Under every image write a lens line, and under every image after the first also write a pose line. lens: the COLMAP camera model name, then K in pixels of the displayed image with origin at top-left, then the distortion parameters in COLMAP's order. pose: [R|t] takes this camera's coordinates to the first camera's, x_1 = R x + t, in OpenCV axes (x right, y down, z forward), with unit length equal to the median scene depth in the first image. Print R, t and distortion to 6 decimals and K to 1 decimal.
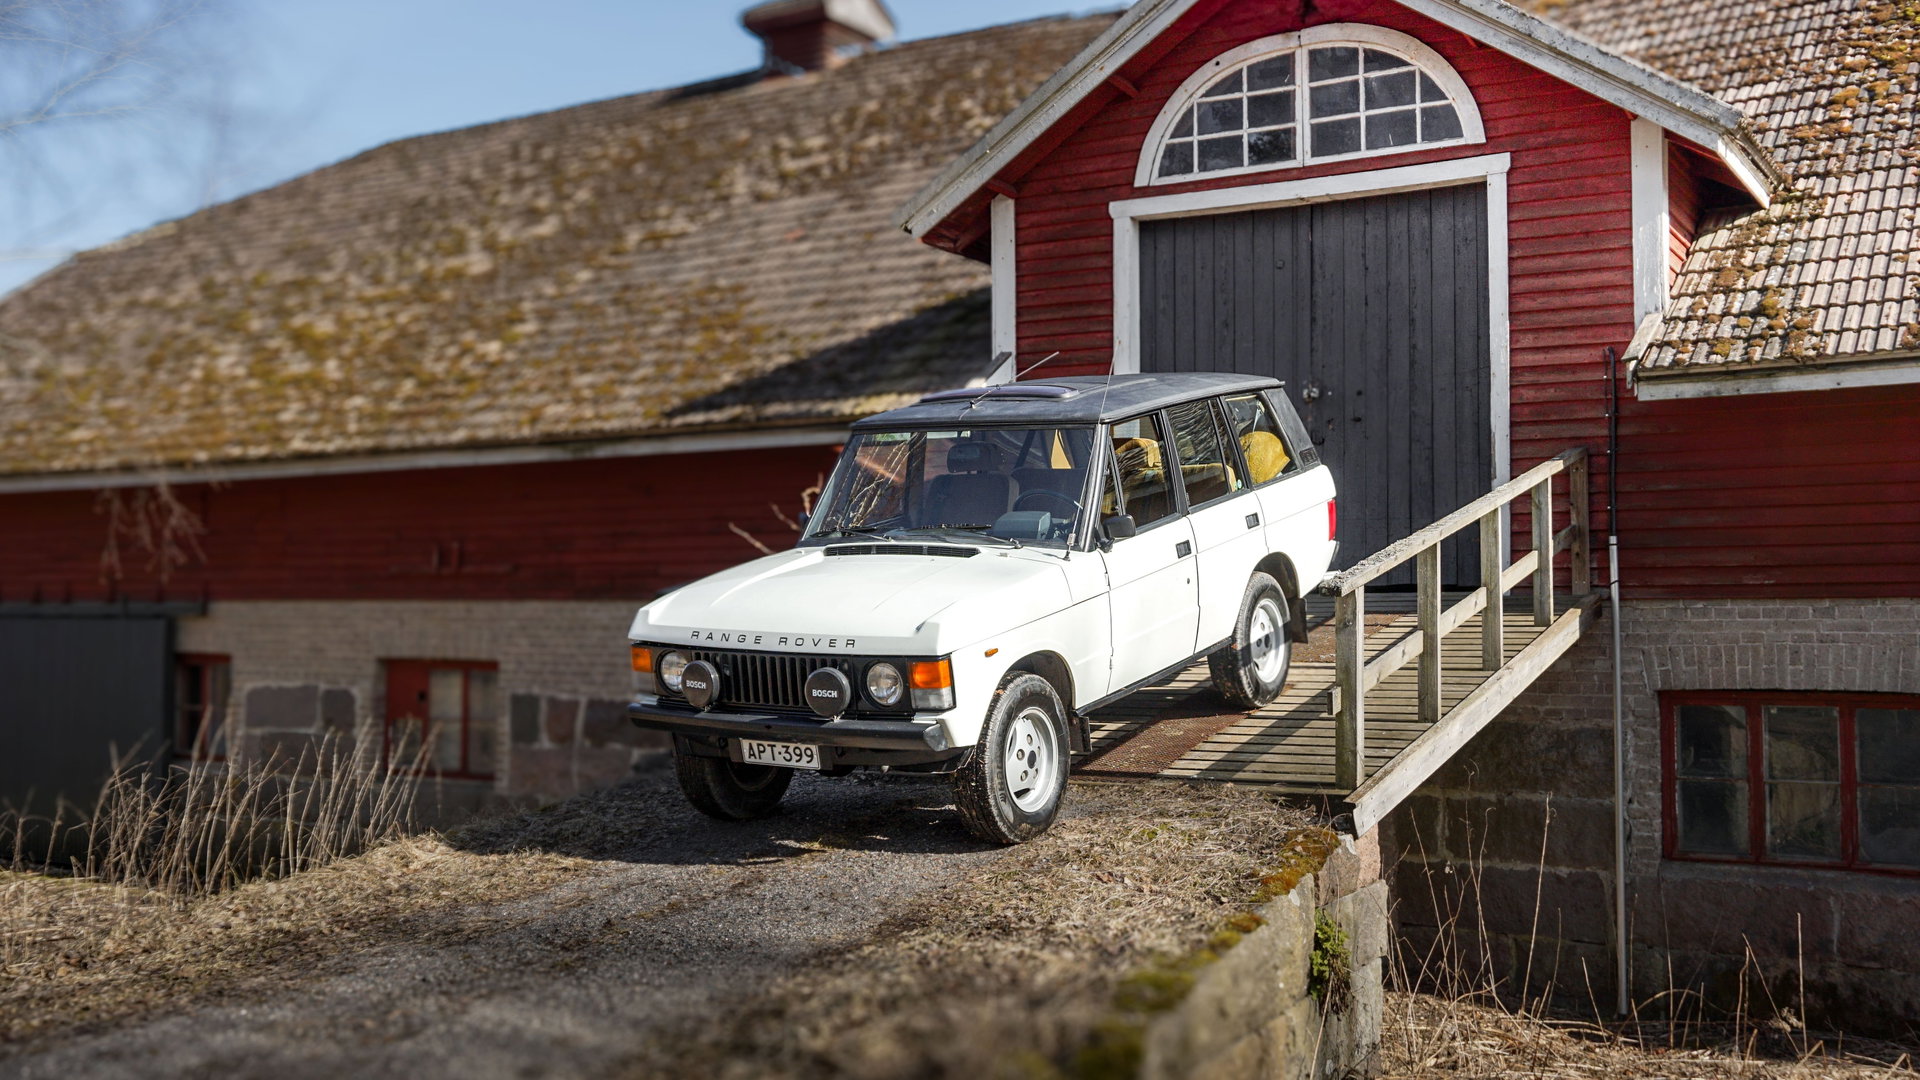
lens RADIAL K [[1766.7, 0, 963.0], [0, 1766.7, 544.0], [0, 0, 1]] dist [-0.007556, 0.000371]
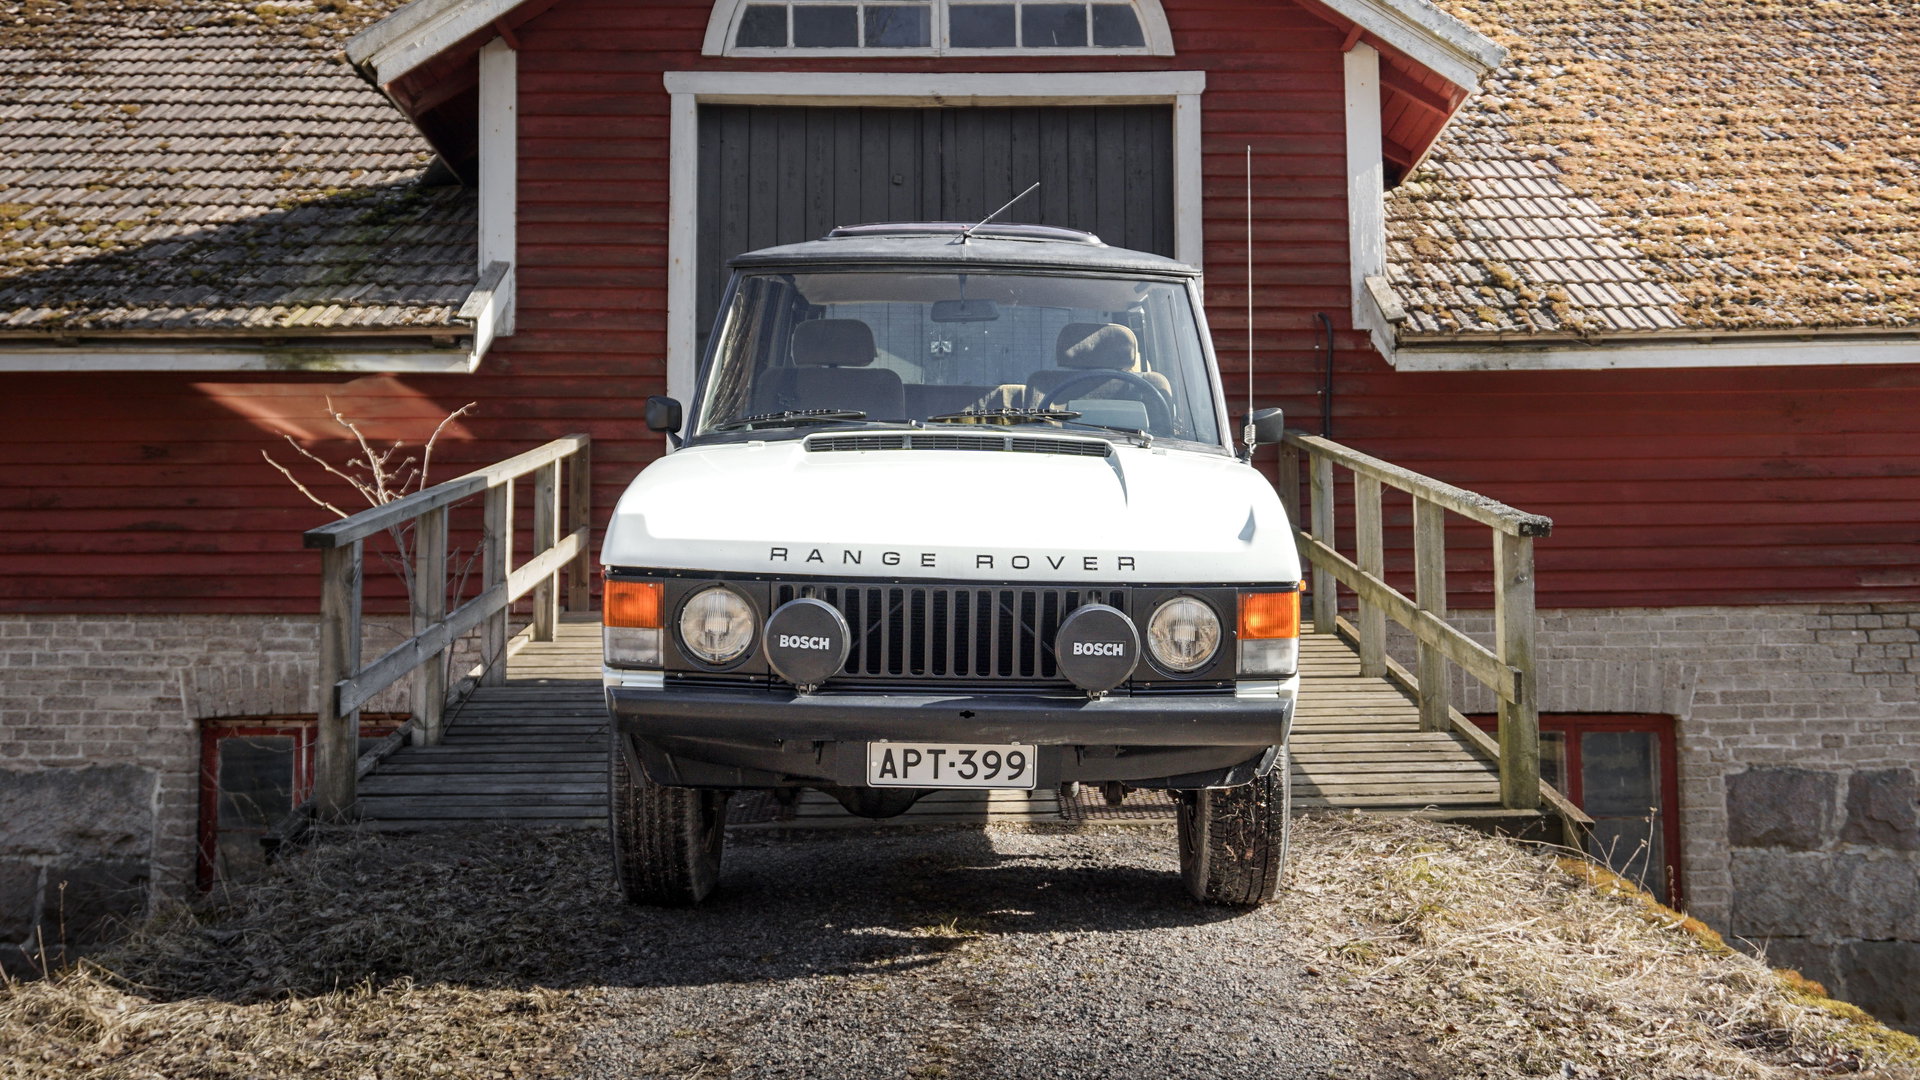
lens RADIAL K [[1969.4, 0, 960.0], [0, 1969.4, 540.0], [0, 0, 1]] dist [-0.001686, 0.013315]
pose [[0.856539, 0.038917, 0.514613, -0.274552], [-0.013273, 0.998484, -0.053417, 0.052083], [-0.515912, 0.038923, 0.855757, 0.298393]]
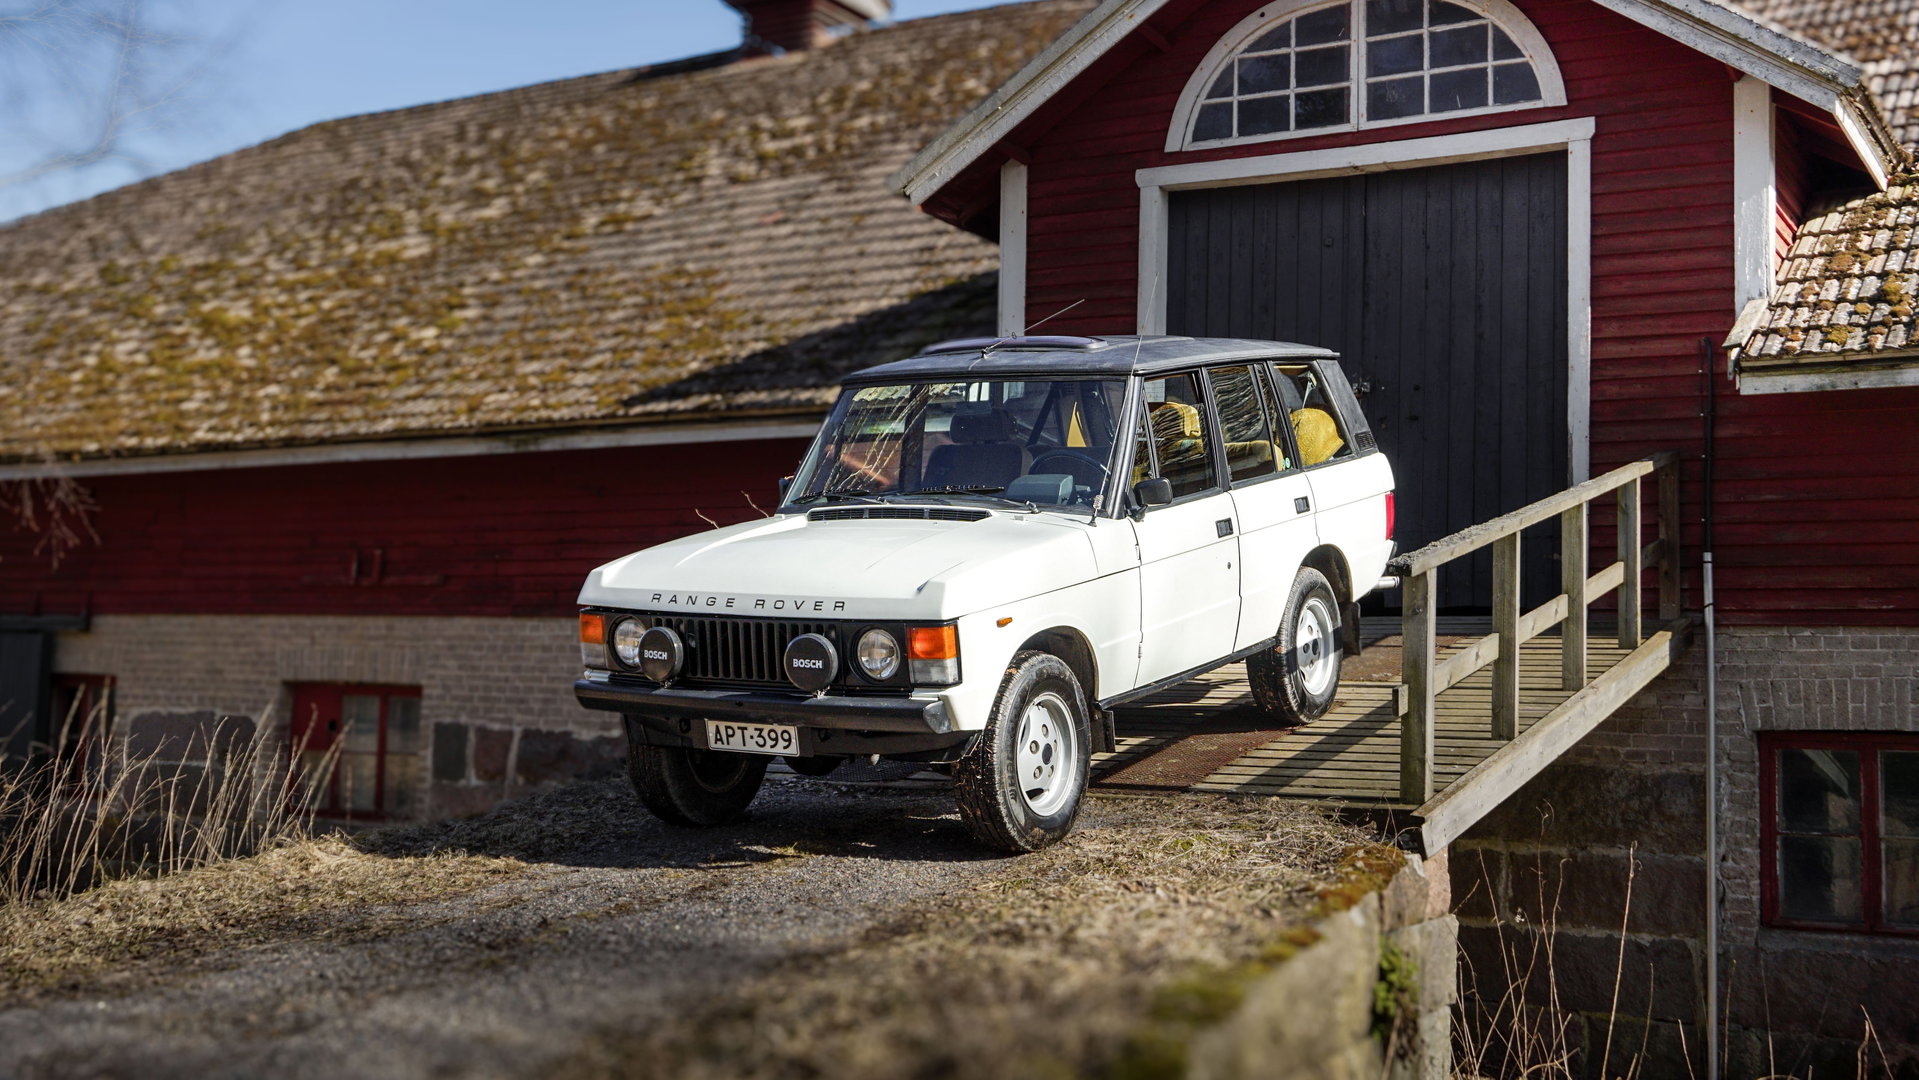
lens RADIAL K [[1968.4, 0, 959.5], [0, 1968.4, 540.0], [0, 0, 1]] dist [-0.001686, 0.013315]
pose [[0.999623, 0.026608, 0.006746, -0.008170], [-0.026342, 0.998973, -0.036877, 0.036080], [-0.007721, 0.036686, 0.999297, 0.031706]]
